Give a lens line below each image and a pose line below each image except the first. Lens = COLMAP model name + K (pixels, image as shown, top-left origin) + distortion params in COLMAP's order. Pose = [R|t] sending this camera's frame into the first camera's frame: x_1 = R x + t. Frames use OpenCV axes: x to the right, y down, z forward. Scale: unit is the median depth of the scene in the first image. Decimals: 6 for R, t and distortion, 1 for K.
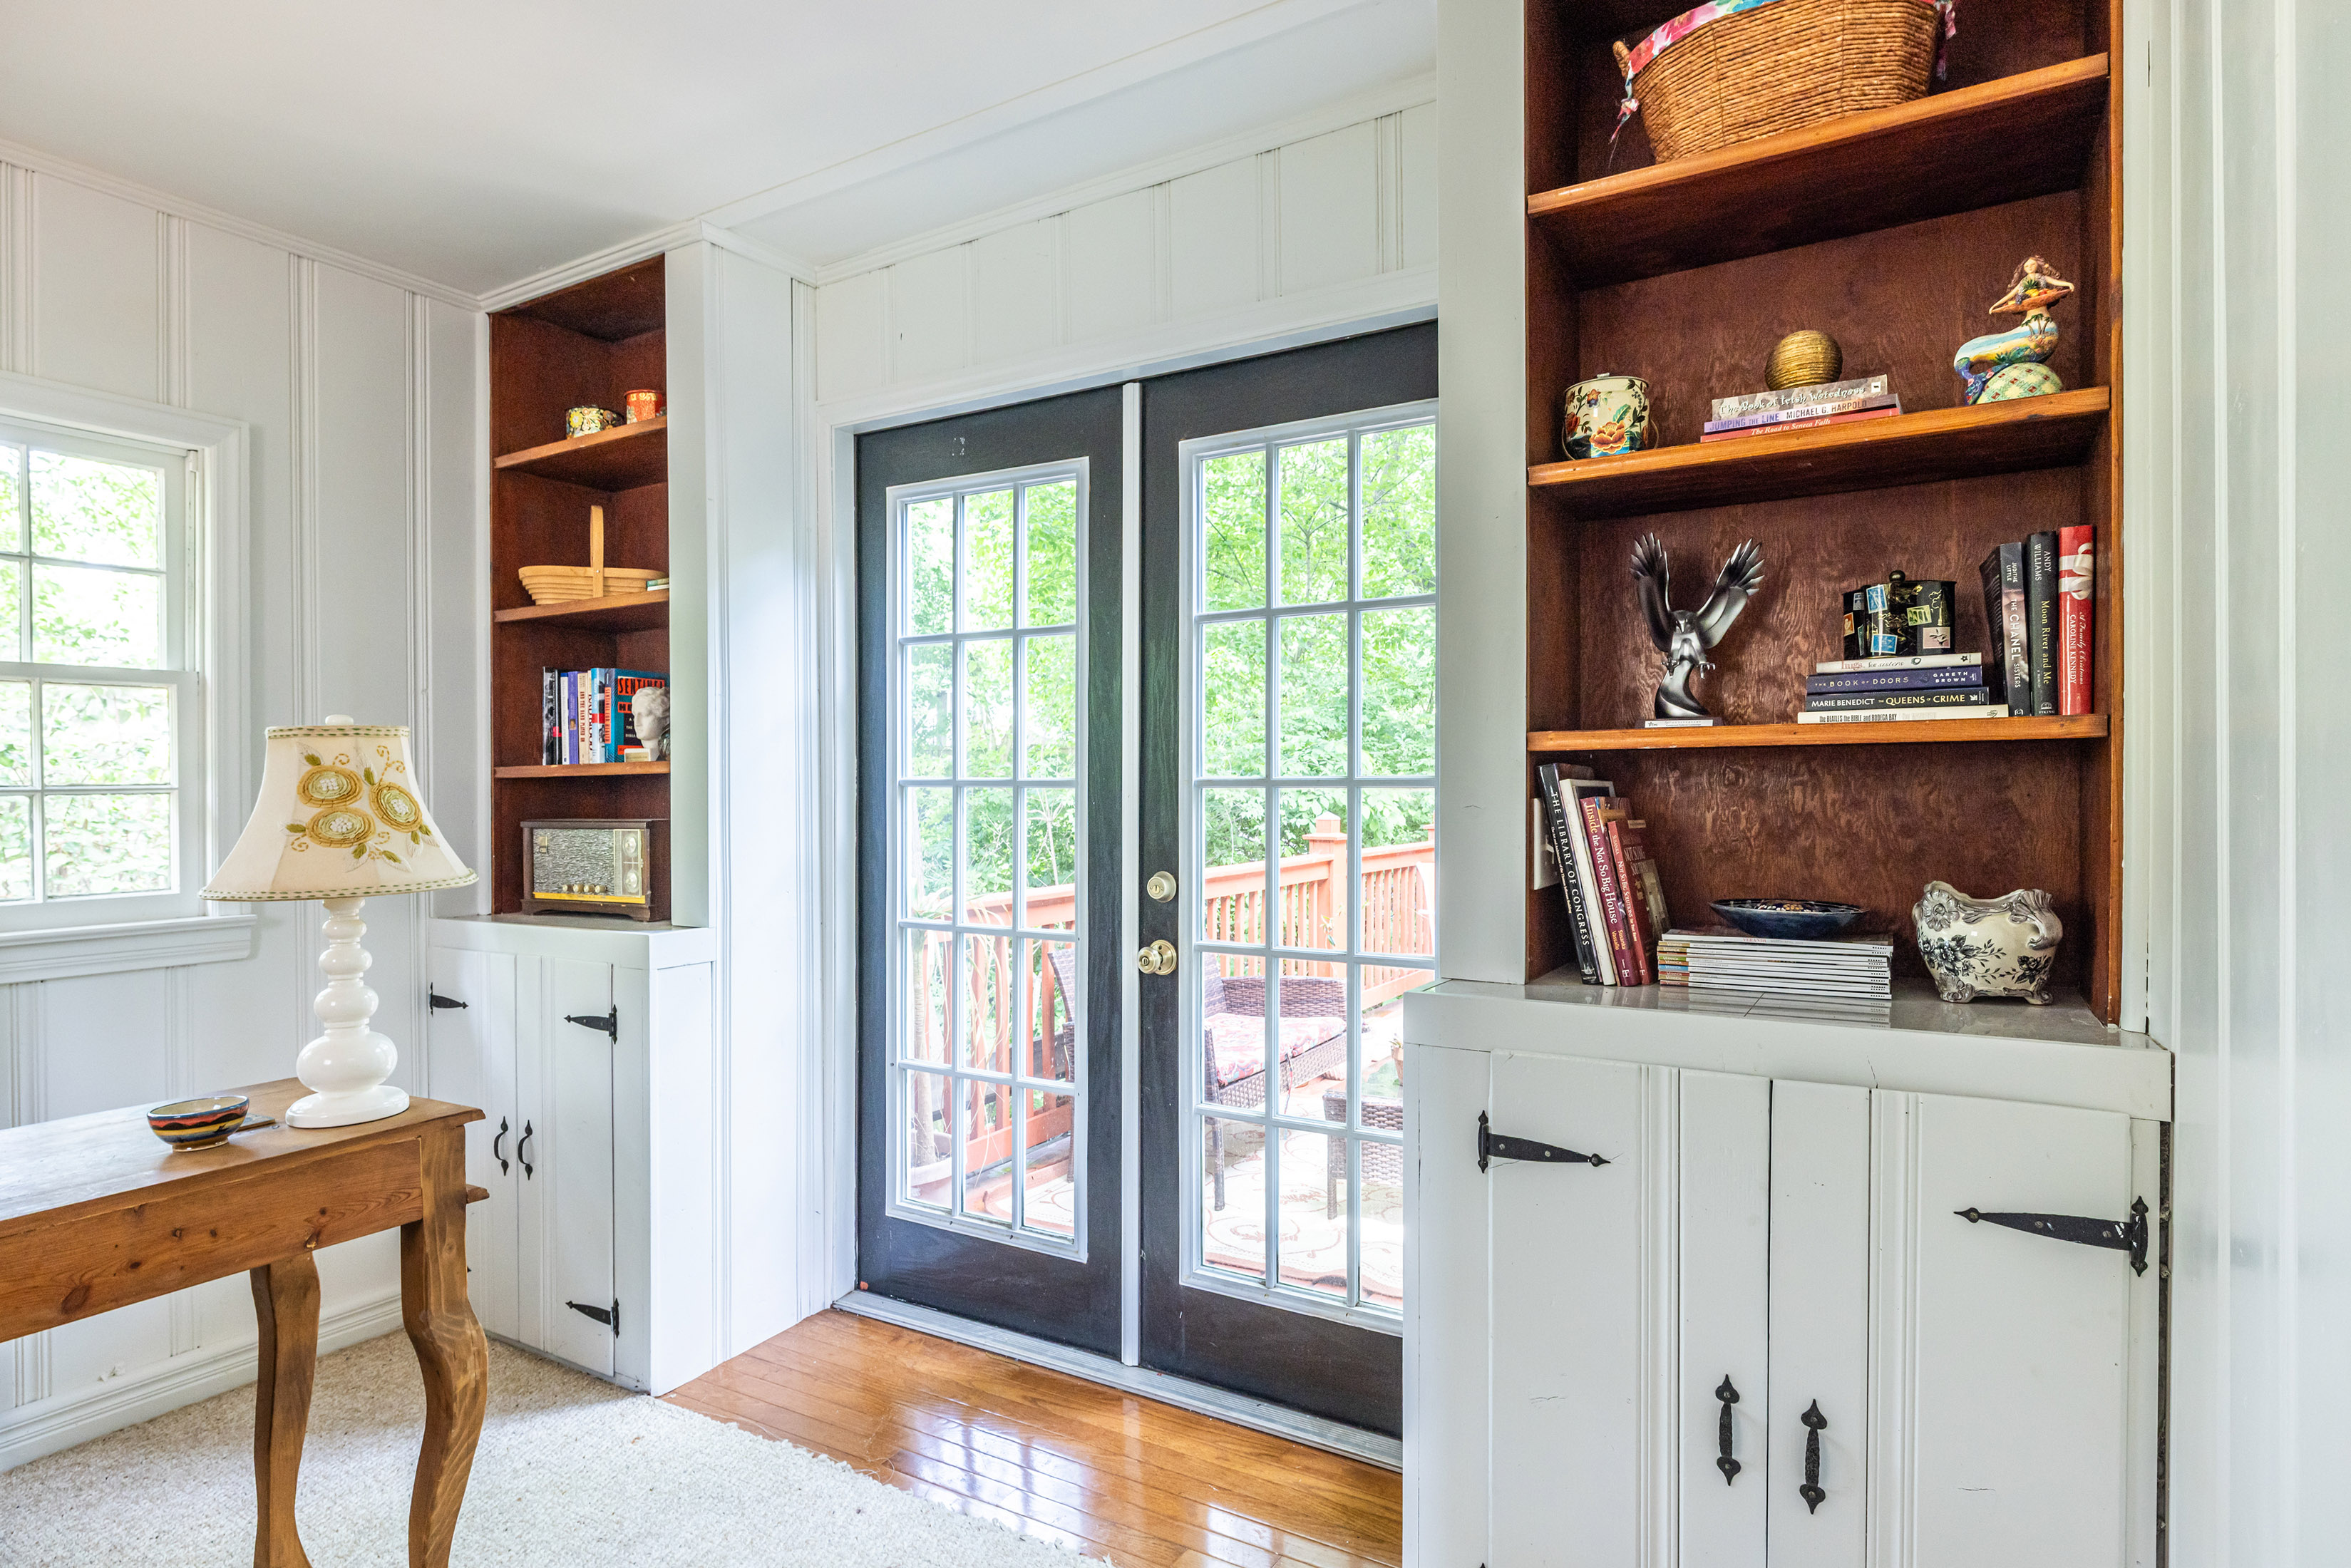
lens RADIAL K [[1249.7, 0, 1200.1], [0, 1249.7, 782.5], [0, 0, 1]] dist [-0.002876, 0.000321]
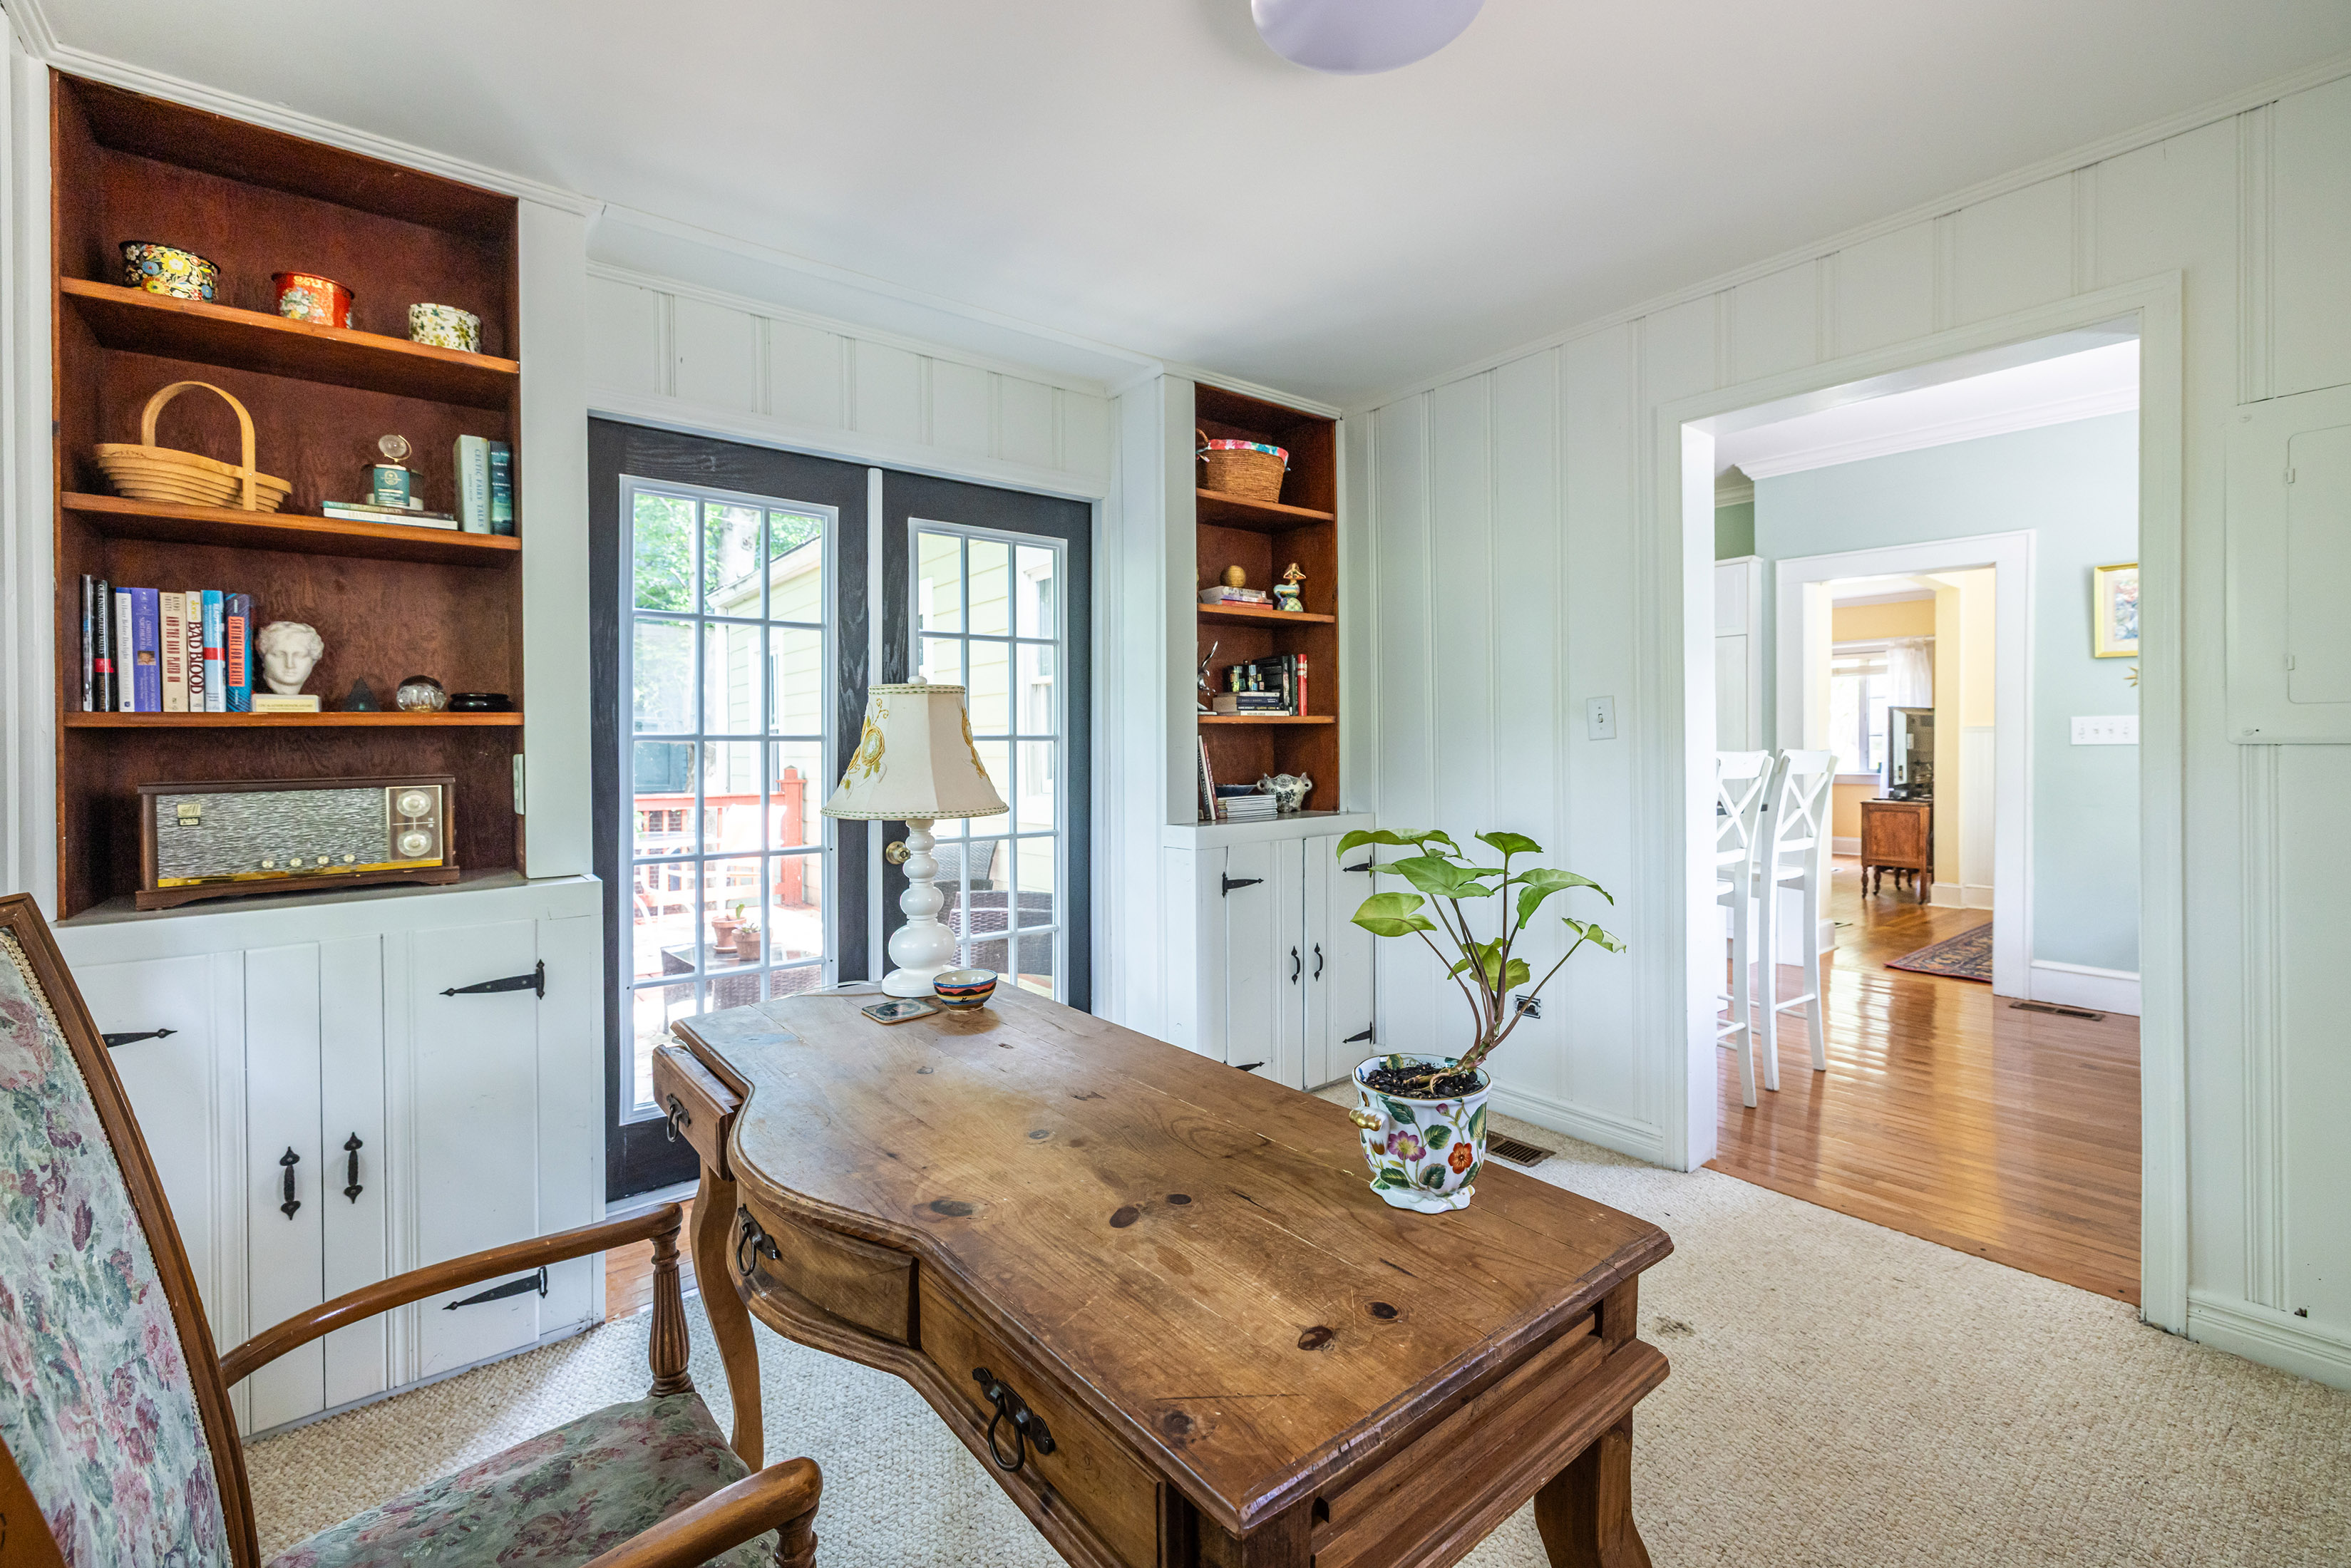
lens RADIAL K [[922.0, 0, 1177.7], [0, 922.0, 752.0], [0, 0, 1]] dist [0.000376, -0.000016]
pose [[0.383248, -0.004696, 0.923634, -0.951105], [0.009372, 0.999955, 0.001195, 0.019145], [-0.923598, 0.008198, 0.383275, 0.258353]]
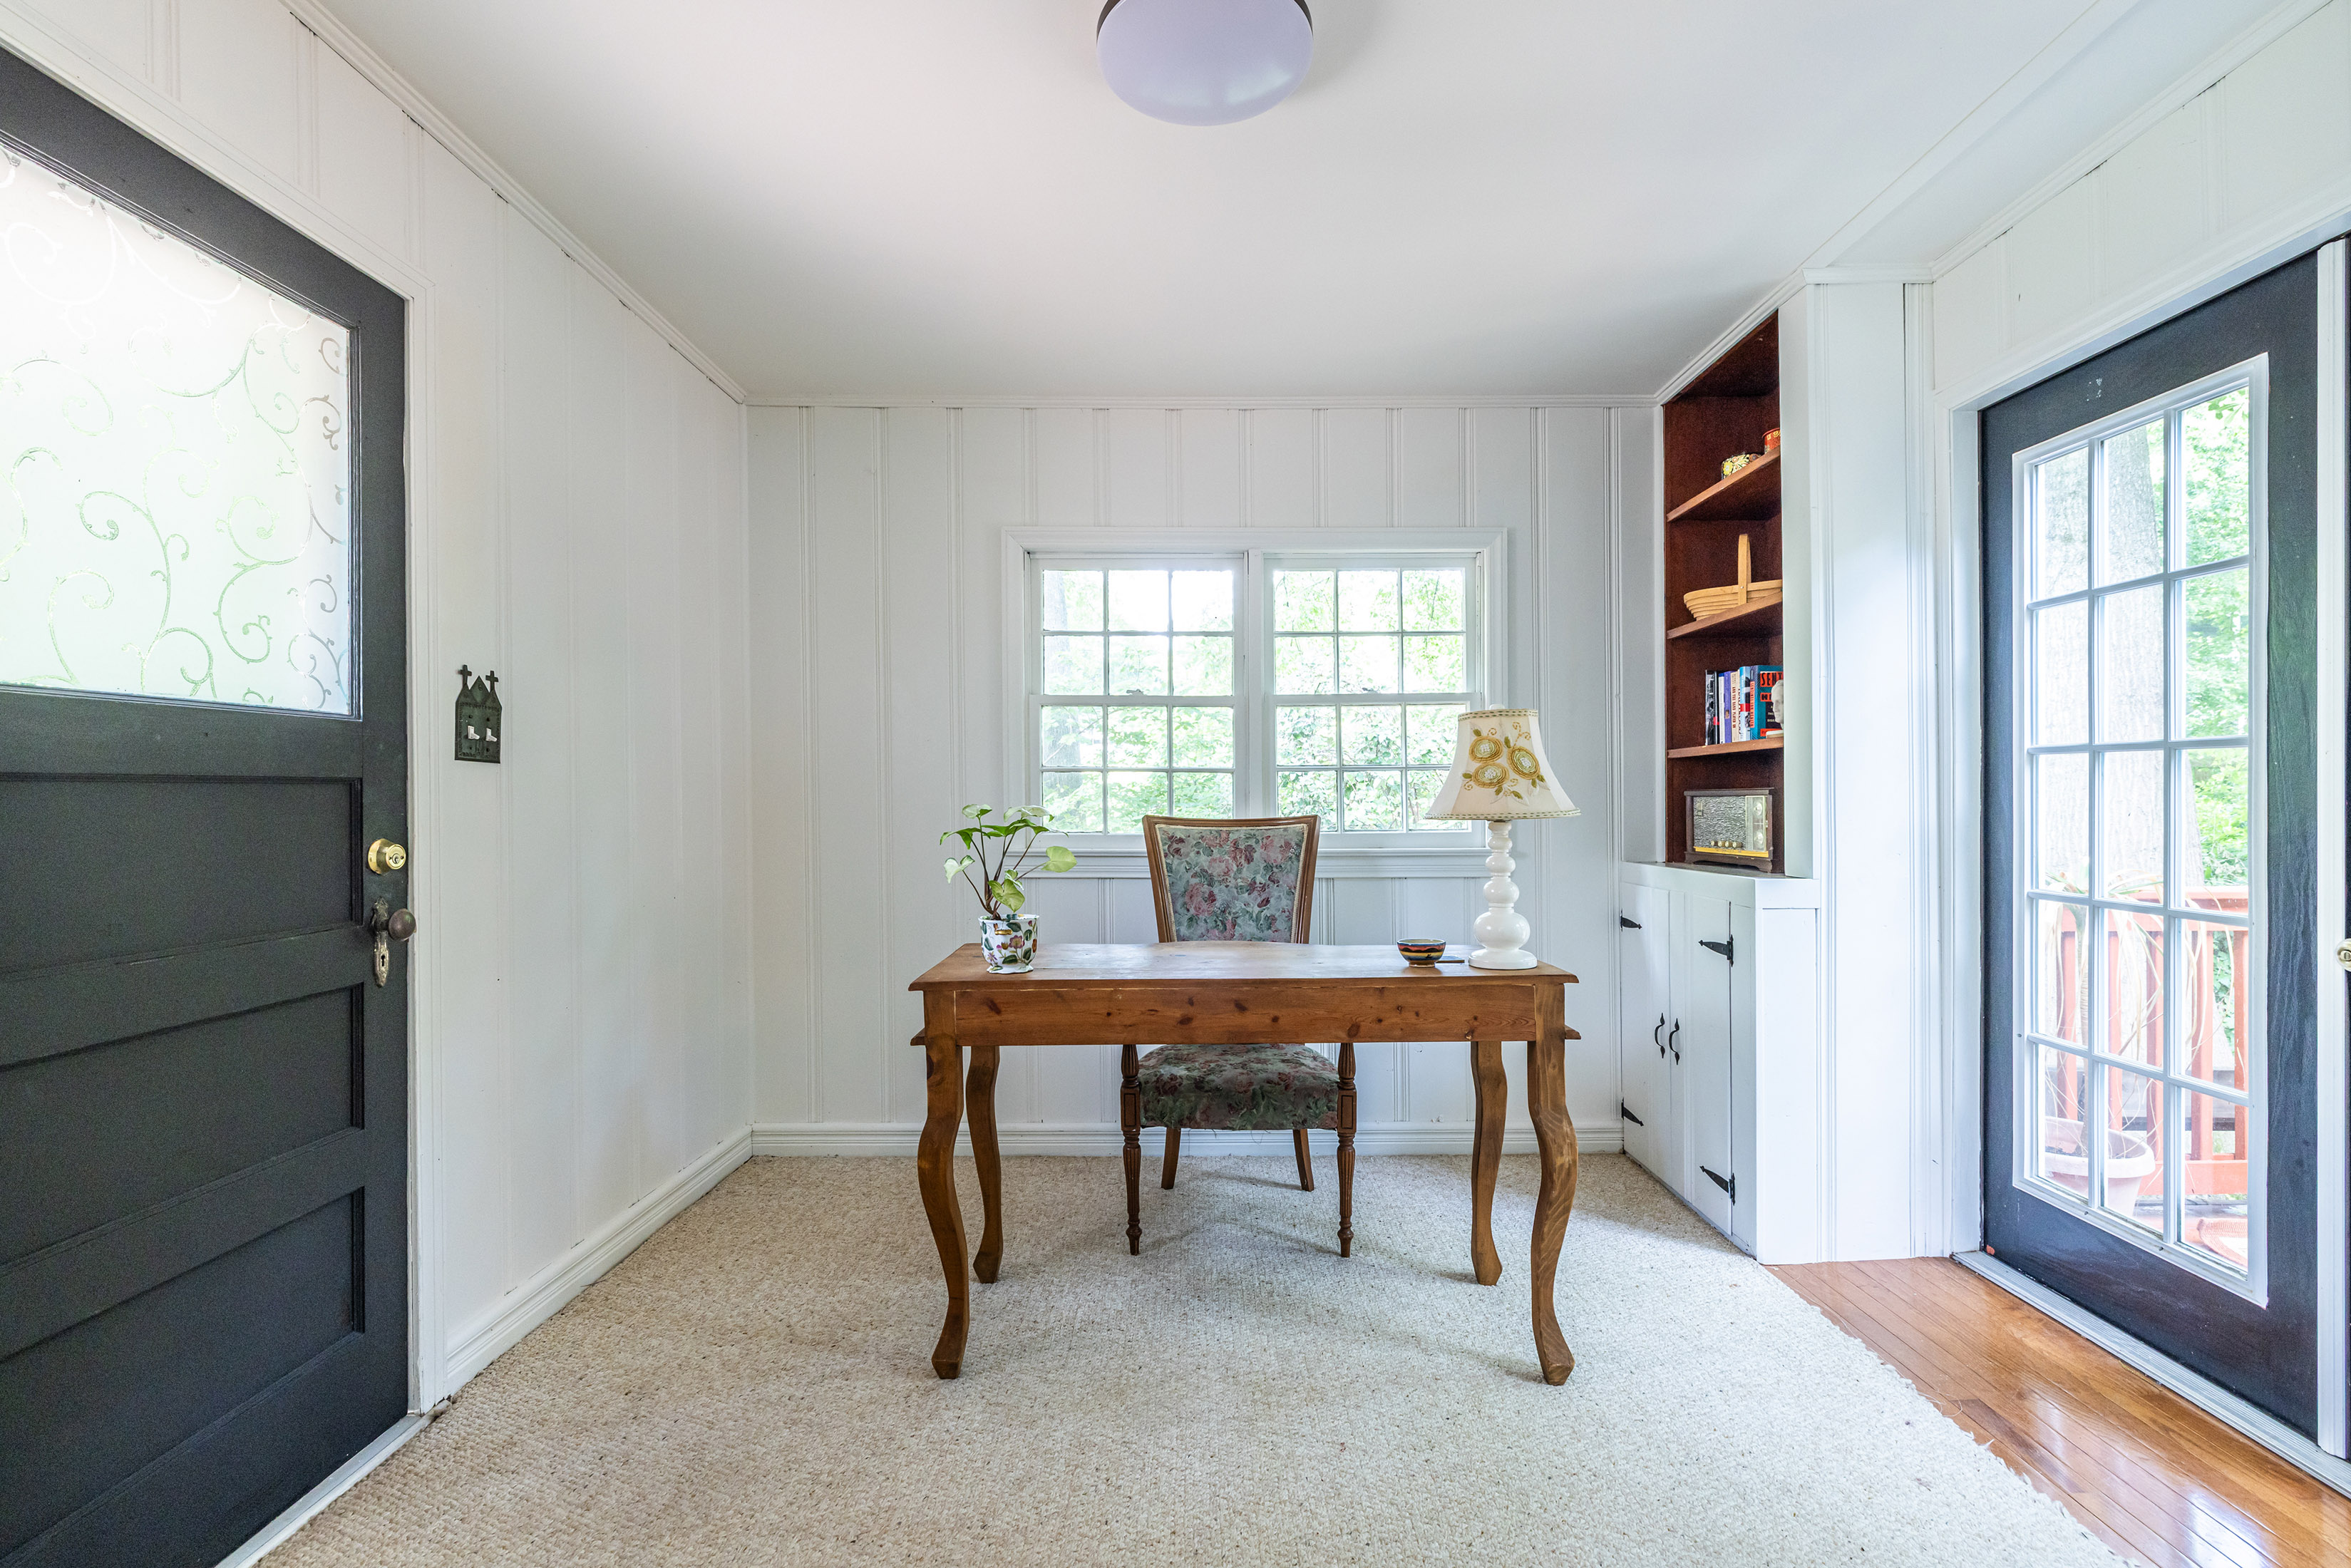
lens RADIAL K [[1056.0, 0, 1192.3], [0, 1056.0, 791.5], [0, 0, 1]] dist [0.001035, 0.000428]
pose [[0.503013, 0.000499, -0.864279, 0.168965], [0.000464, 1.000000, 0.000848, 0.035775], [0.864279, -0.000827, 0.503013, 0.013602]]
